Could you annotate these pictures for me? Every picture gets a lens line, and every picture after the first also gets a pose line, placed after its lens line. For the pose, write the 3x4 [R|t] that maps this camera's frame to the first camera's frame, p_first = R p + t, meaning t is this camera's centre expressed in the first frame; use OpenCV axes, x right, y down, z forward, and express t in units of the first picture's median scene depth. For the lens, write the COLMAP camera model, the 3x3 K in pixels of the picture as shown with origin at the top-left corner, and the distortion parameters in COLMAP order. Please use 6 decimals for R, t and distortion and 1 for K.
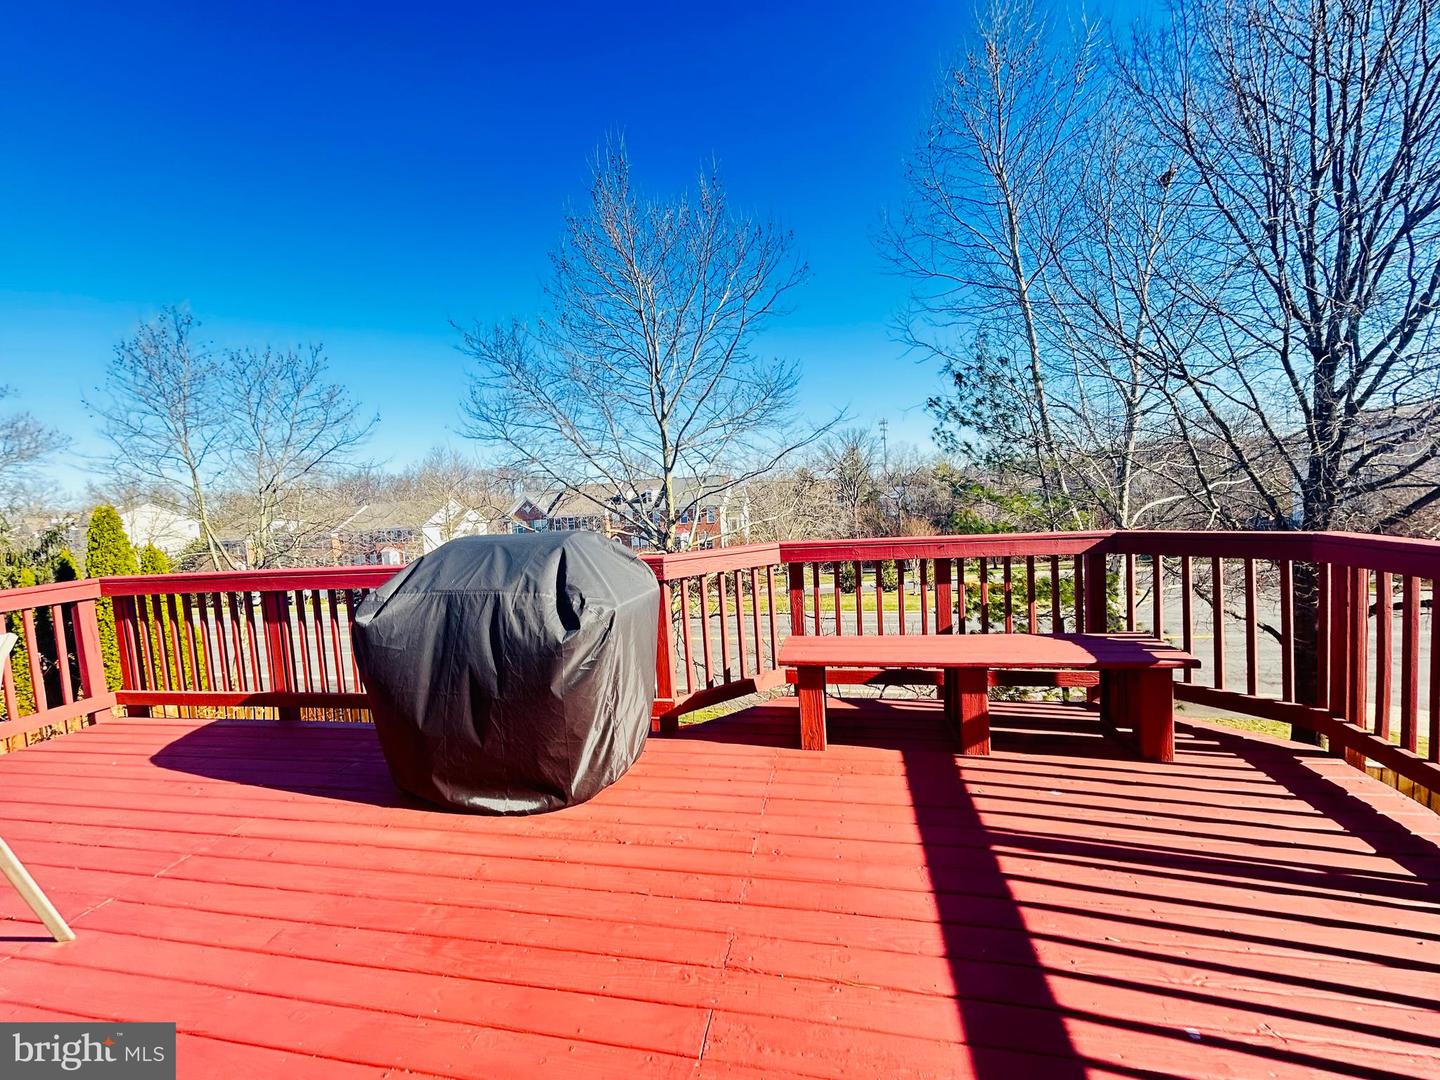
lens RADIAL K [[580.3, 0, 719.2], [0, 580.3, 536.9], [0, 0, 1]] dist [0.001736, 0.000272]
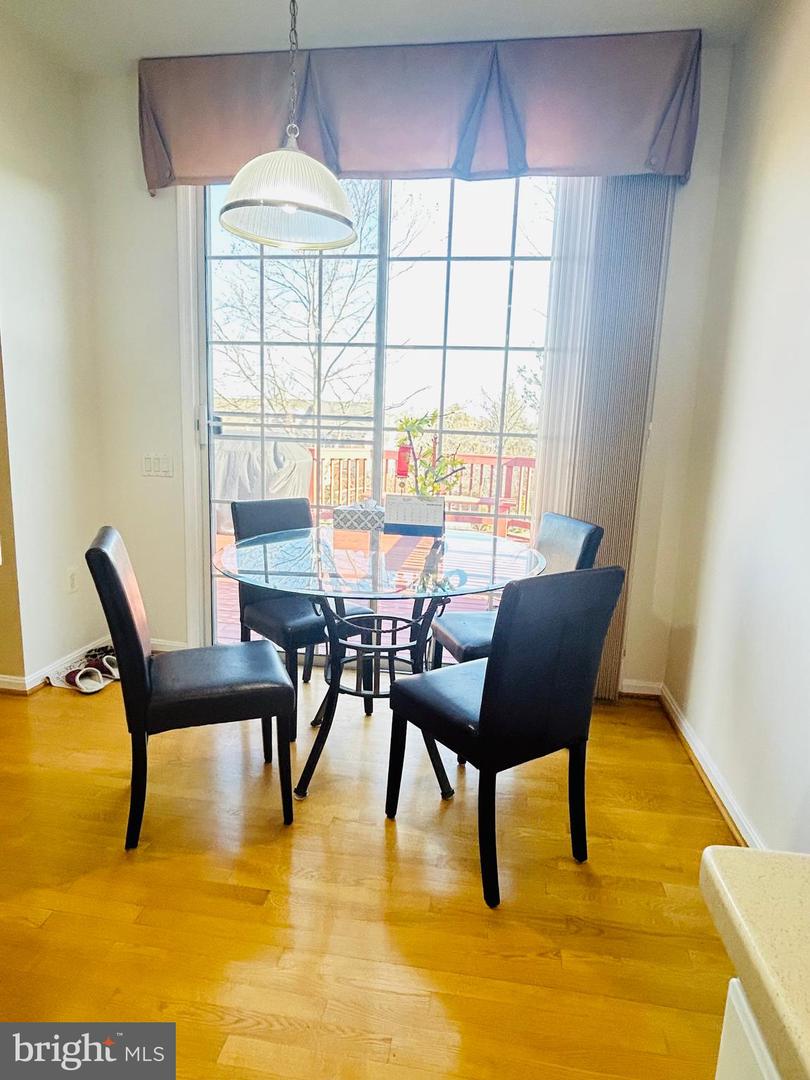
lens RADIAL K [[623.0, 0, 405.8], [0, 623.0, 539.8], [0, 0, 1]] dist [-0.000508, -0.000022]
pose [[0.993298, 0.085542, 0.077724, 0.097155], [-0.093617, 0.989842, 0.106996, 0.124371], [-0.067782, -0.113555, 0.991217, -1.656371]]
